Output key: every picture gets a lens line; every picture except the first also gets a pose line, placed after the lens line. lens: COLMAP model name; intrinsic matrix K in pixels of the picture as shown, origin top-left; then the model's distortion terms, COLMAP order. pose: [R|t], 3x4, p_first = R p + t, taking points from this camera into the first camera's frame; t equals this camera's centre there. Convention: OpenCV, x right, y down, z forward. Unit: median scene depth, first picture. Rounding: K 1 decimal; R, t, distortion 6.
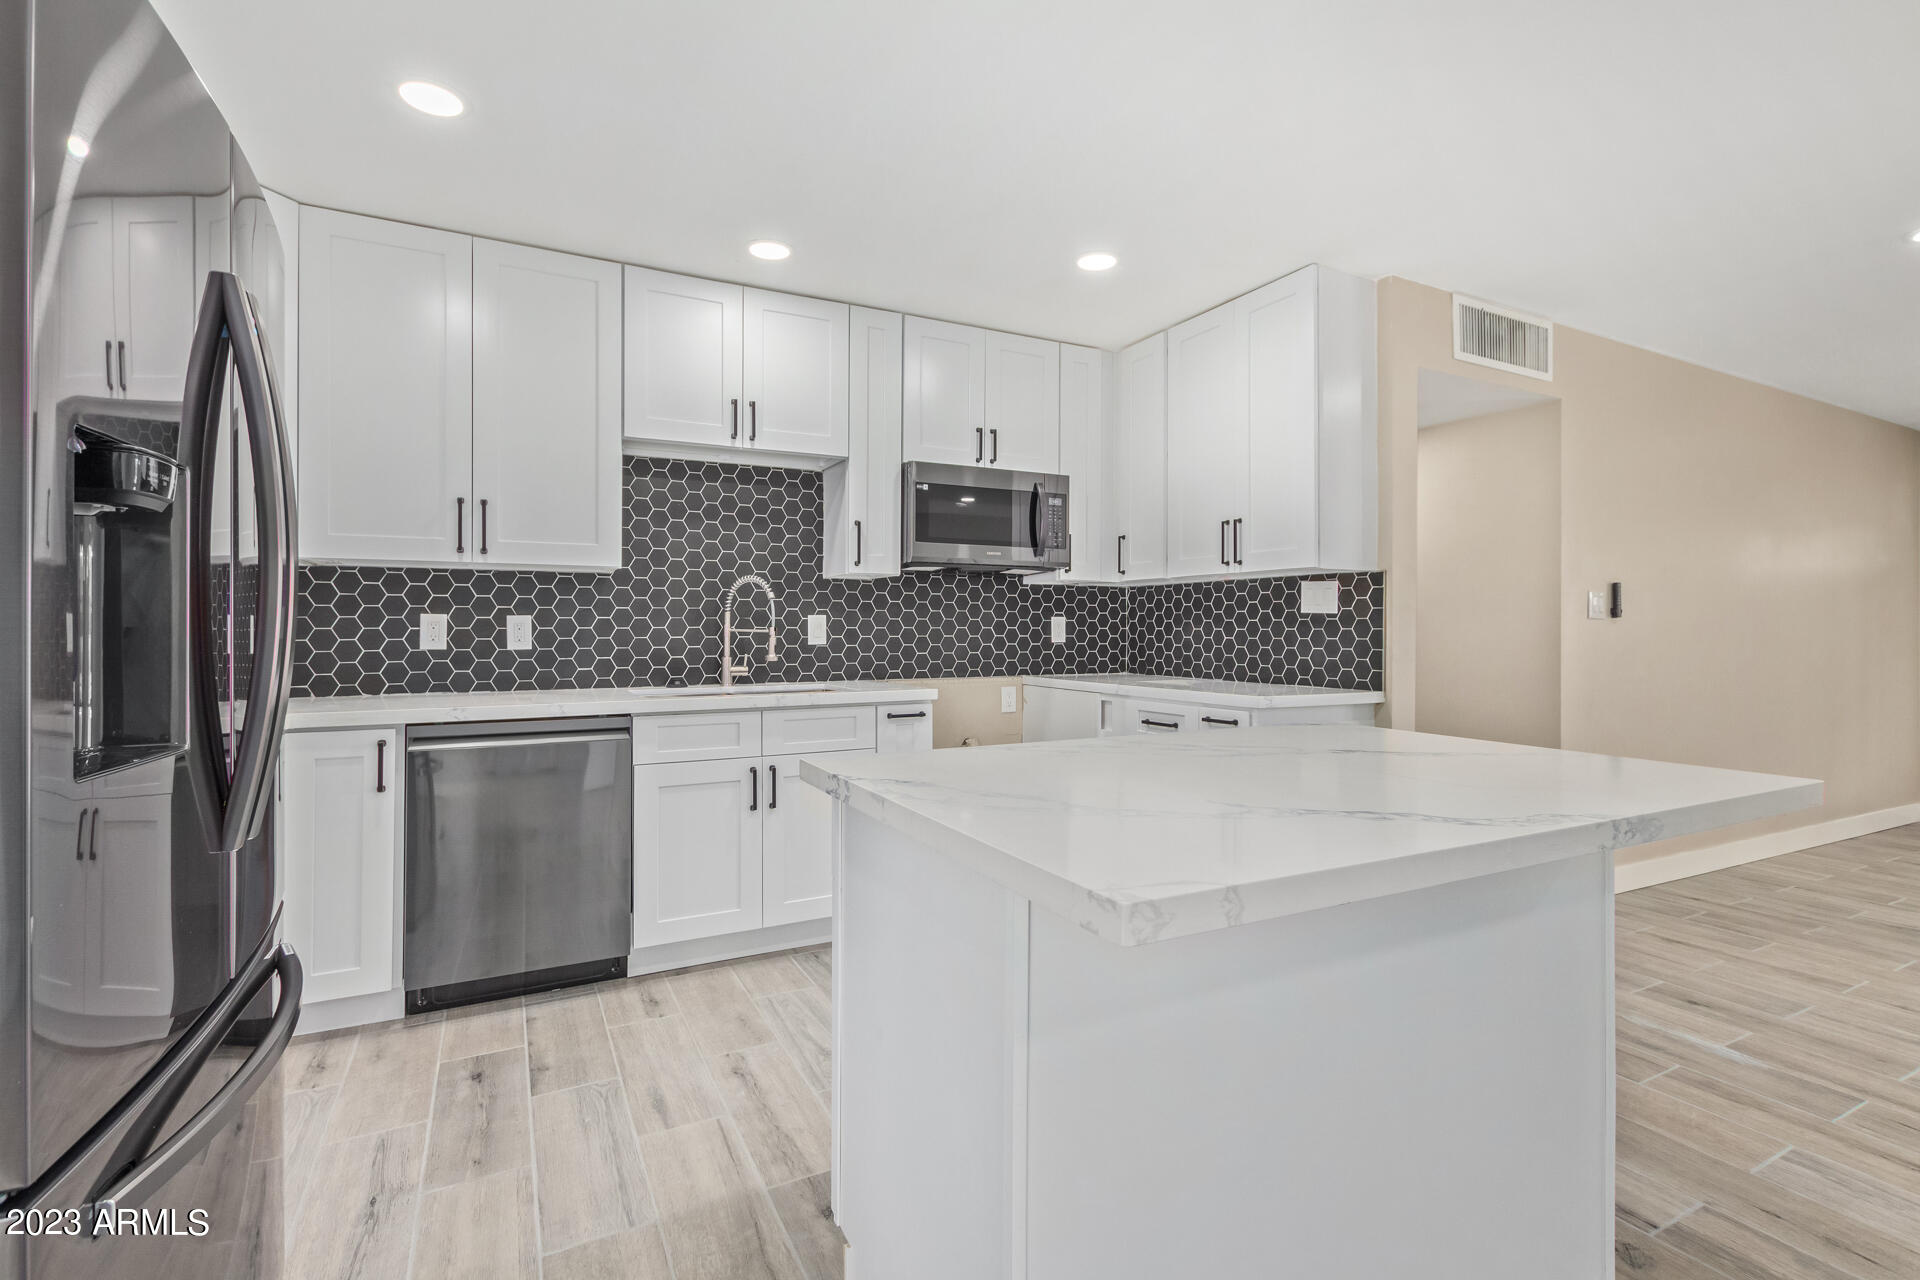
lens RADIAL K [[878.9, 0, 965.6], [0, 878.9, 626.9], [0, 0, 1]] dist [0.006240, -0.000087]
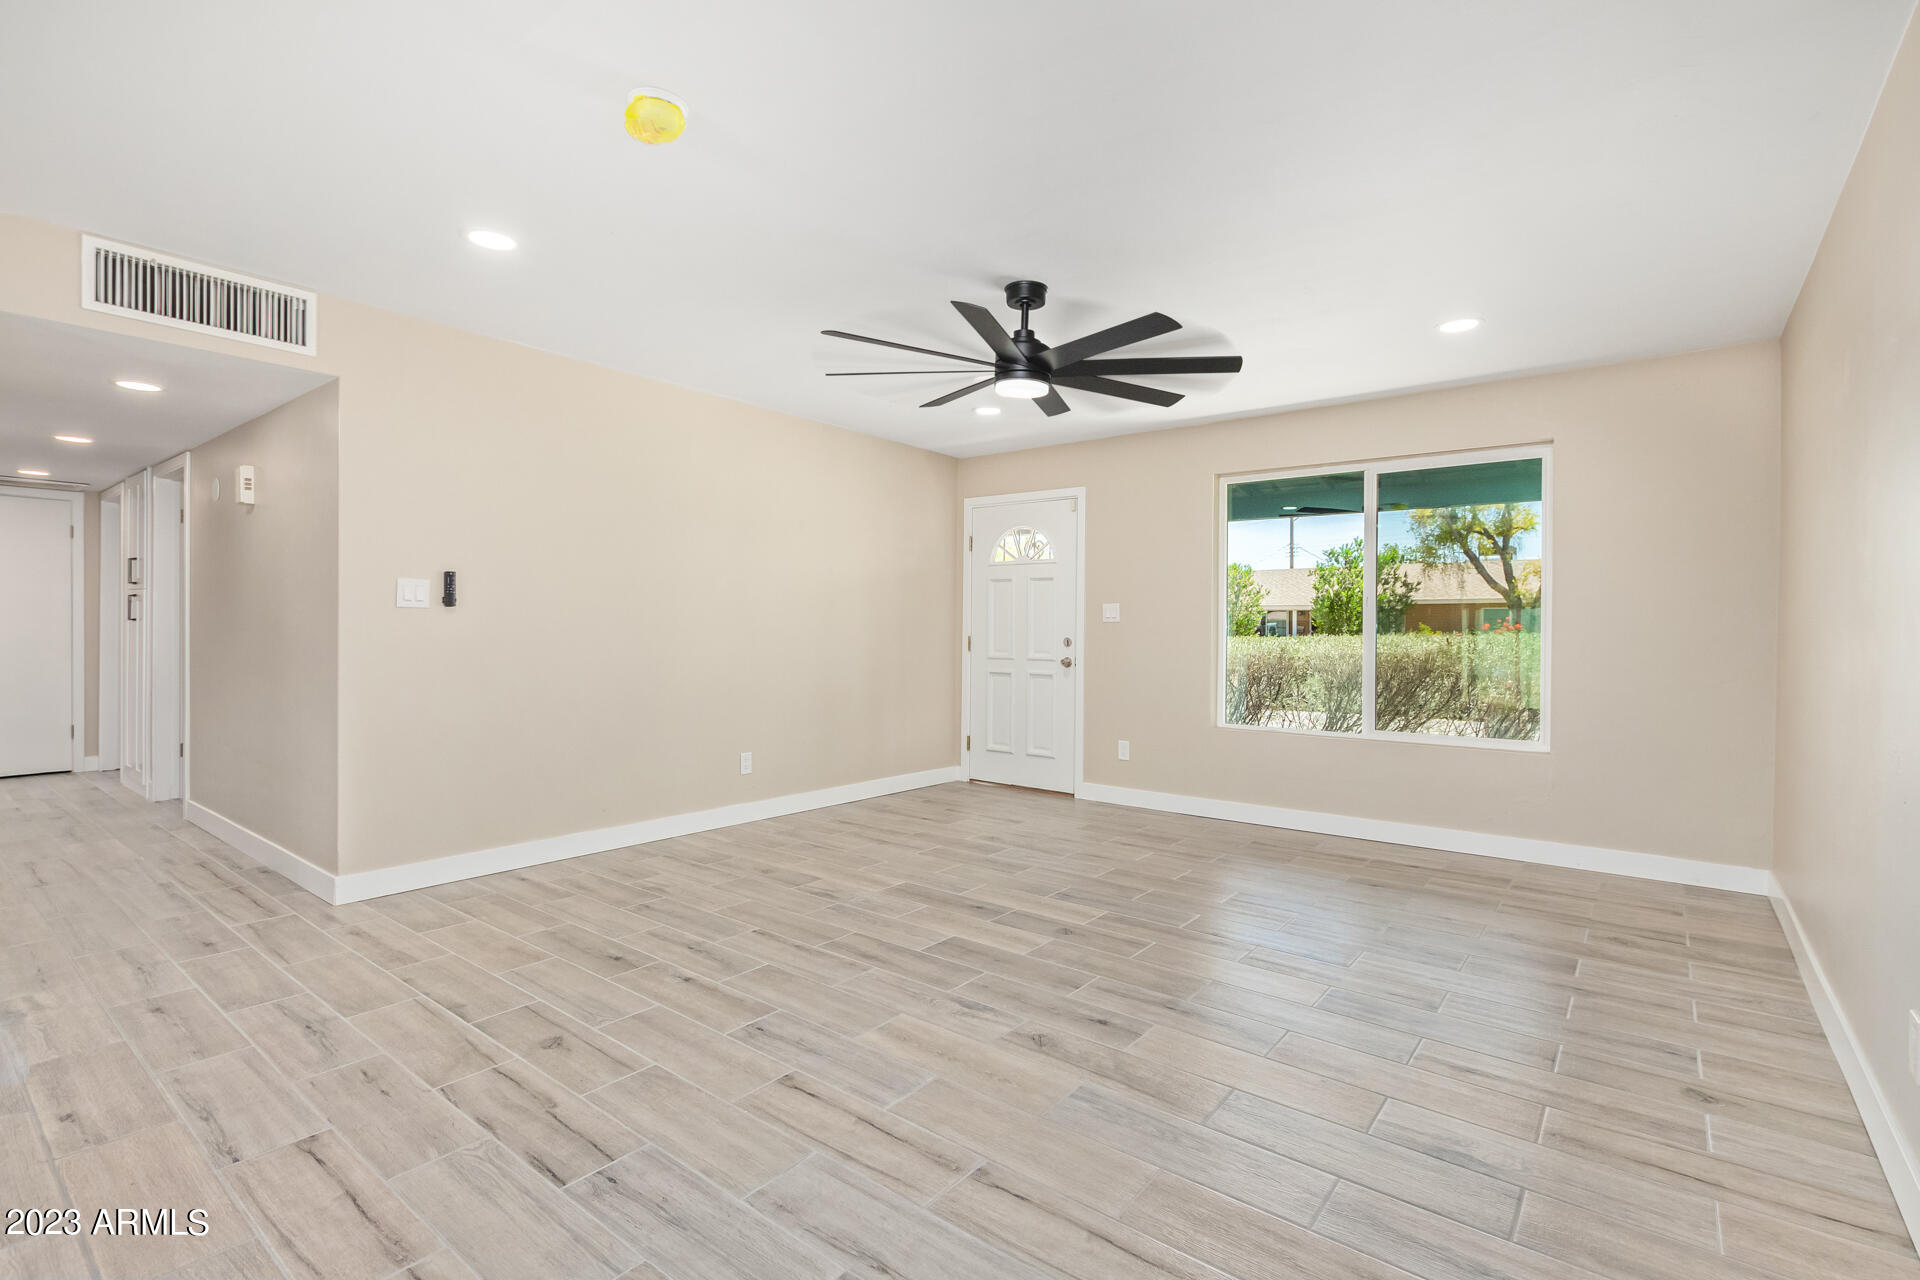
lens RADIAL K [[878.9, 0, 965.6], [0, 878.9, 626.9], [0, 0, 1]] dist [0.006240, -0.000087]
pose [[0.912626, 0.003969, 0.408776, 0.965104], [-0.005561, 0.999981, 0.002707, 0.007451], [-0.408757, -0.004743, 0.912631, -0.166899]]
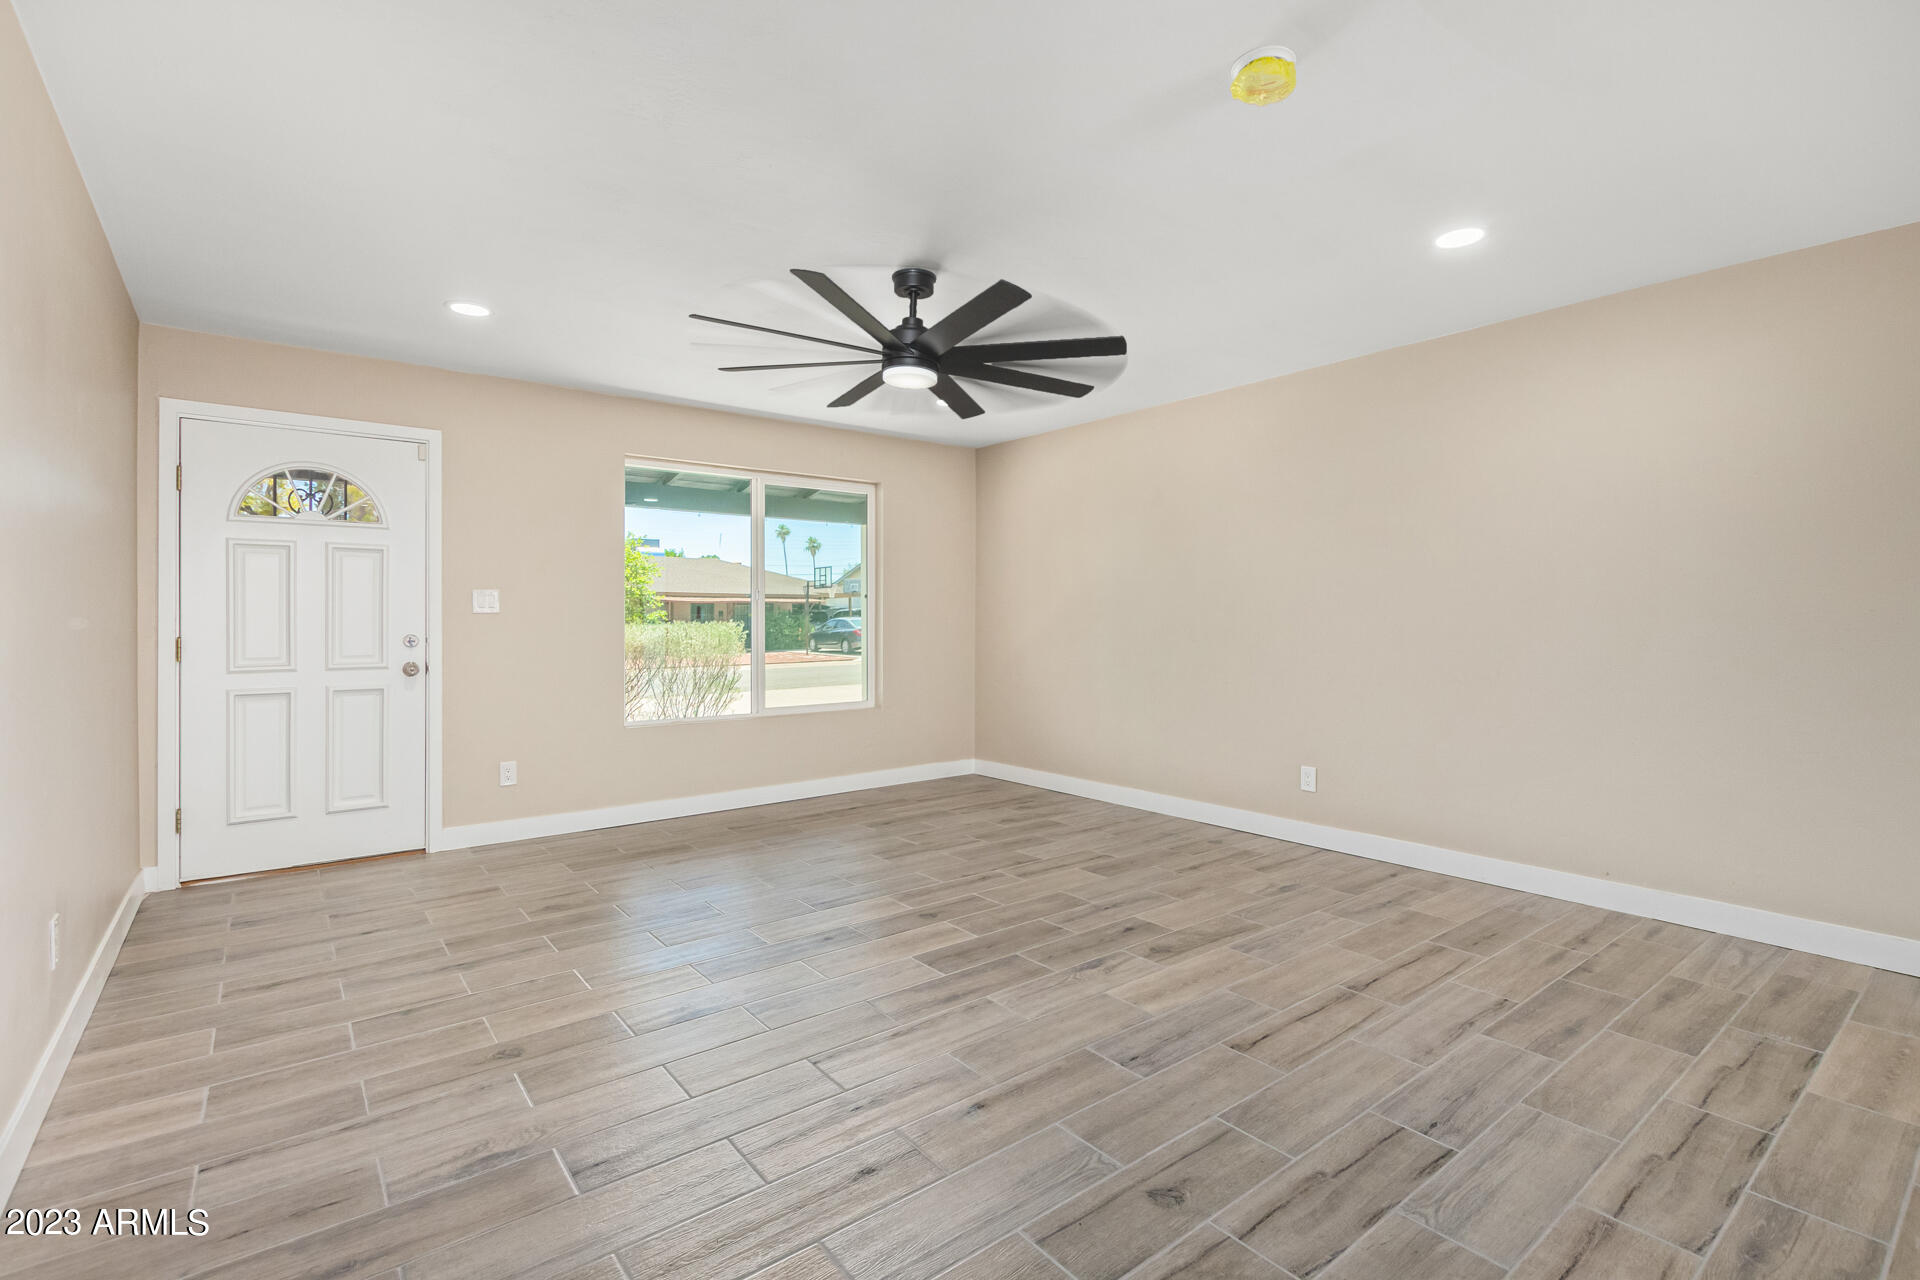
lens RADIAL K [[869.8, 0, 969.8], [0, 869.8, 637.8], [0, 0, 1]] dist [0.003813, 0.000151]
pose [[-0.182241, -0.024143, 0.982958, 0.487317], [-0.003974, 0.999708, 0.023818, 0.003585], [-0.983246, 0.000434, -0.182283, 0.798154]]
